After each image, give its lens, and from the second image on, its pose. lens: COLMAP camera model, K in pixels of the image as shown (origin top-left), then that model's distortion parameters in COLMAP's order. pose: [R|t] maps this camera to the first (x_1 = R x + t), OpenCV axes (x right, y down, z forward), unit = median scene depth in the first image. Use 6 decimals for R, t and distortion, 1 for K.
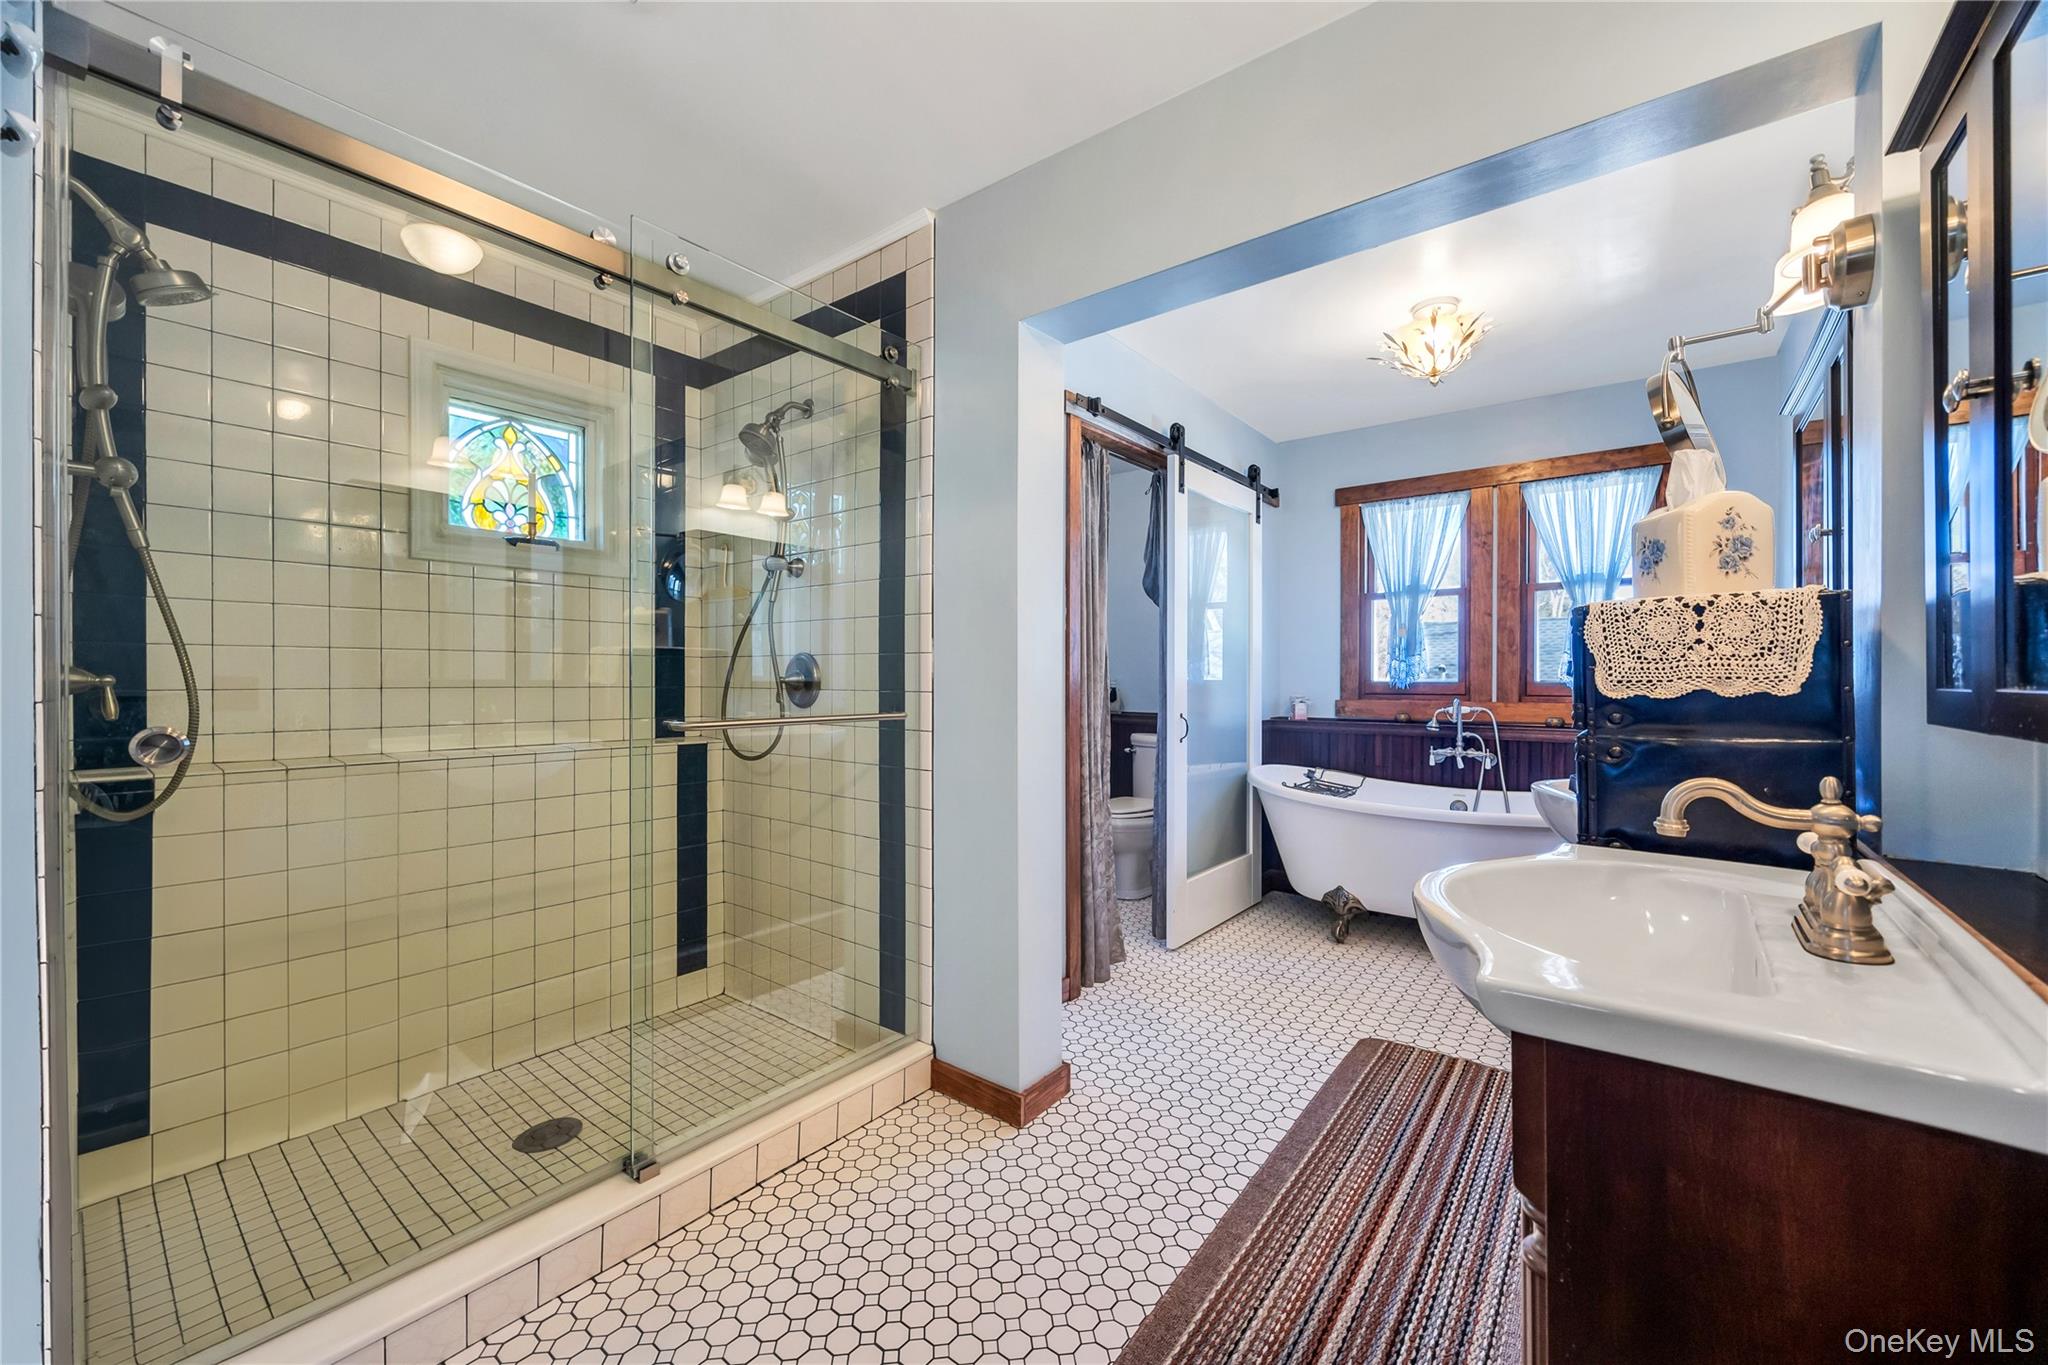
lens RADIAL K [[783.7, 0, 1033.1], [0, 783.7, 682.8], [0, 0, 1]] dist [-0.002257, 0.000302]
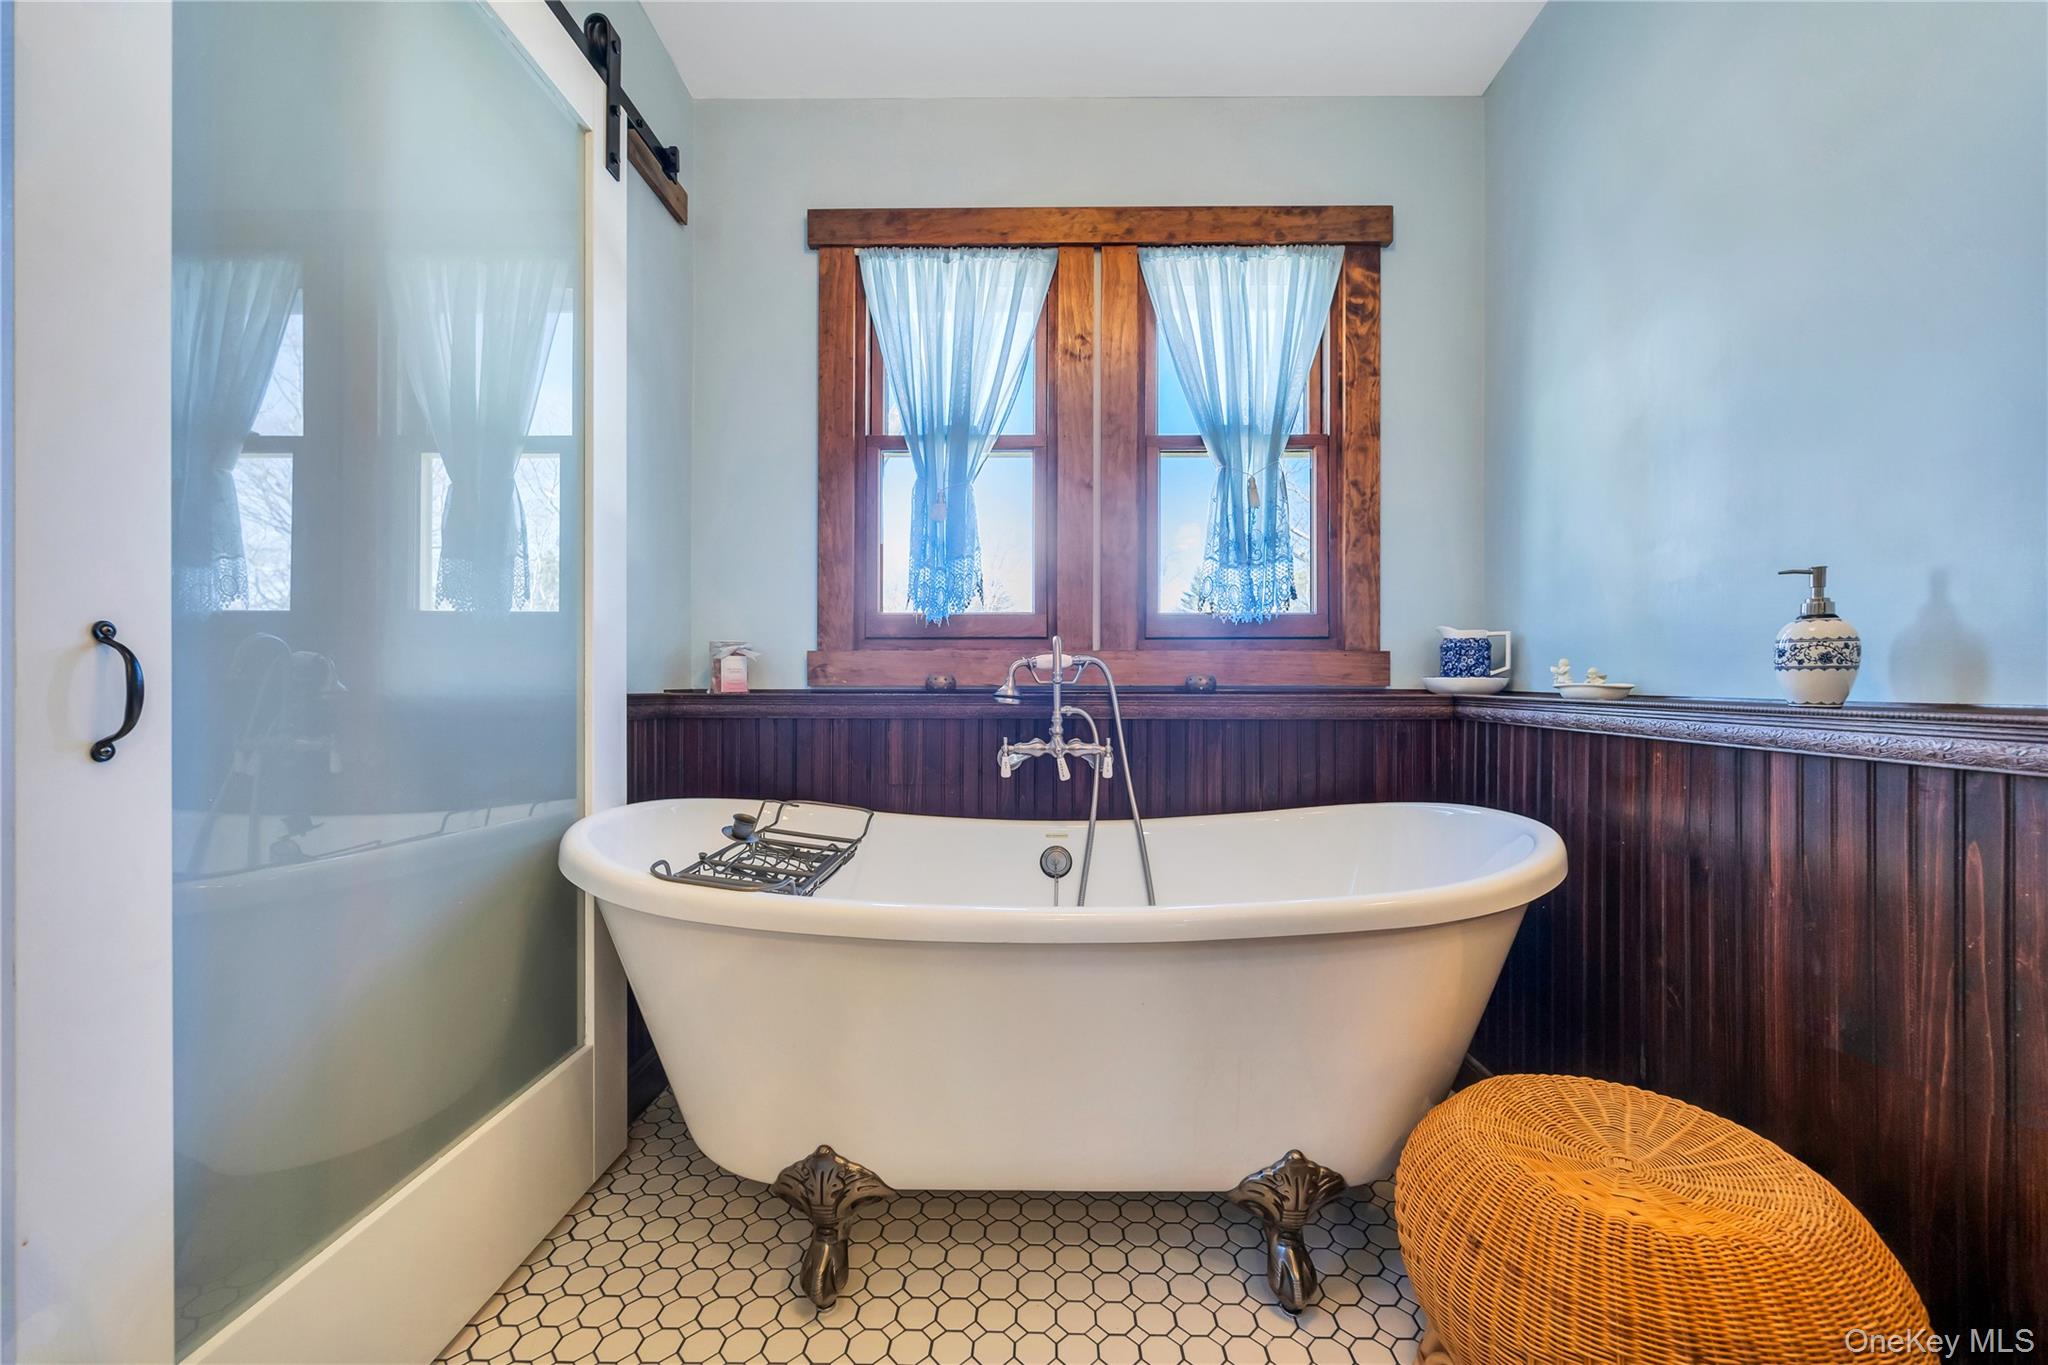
lens RADIAL K [[783.7, 0, 1033.7], [0, 783.7, 689.3], [0, 0, 1]] dist [-0.002257, 0.000302]
pose [[0.794707, -0.000447, 0.606994, 0.229162], [0.002501, 0.999994, -0.002538, 0.051958], [-0.606989, 0.003535, 0.794703, 0.599432]]
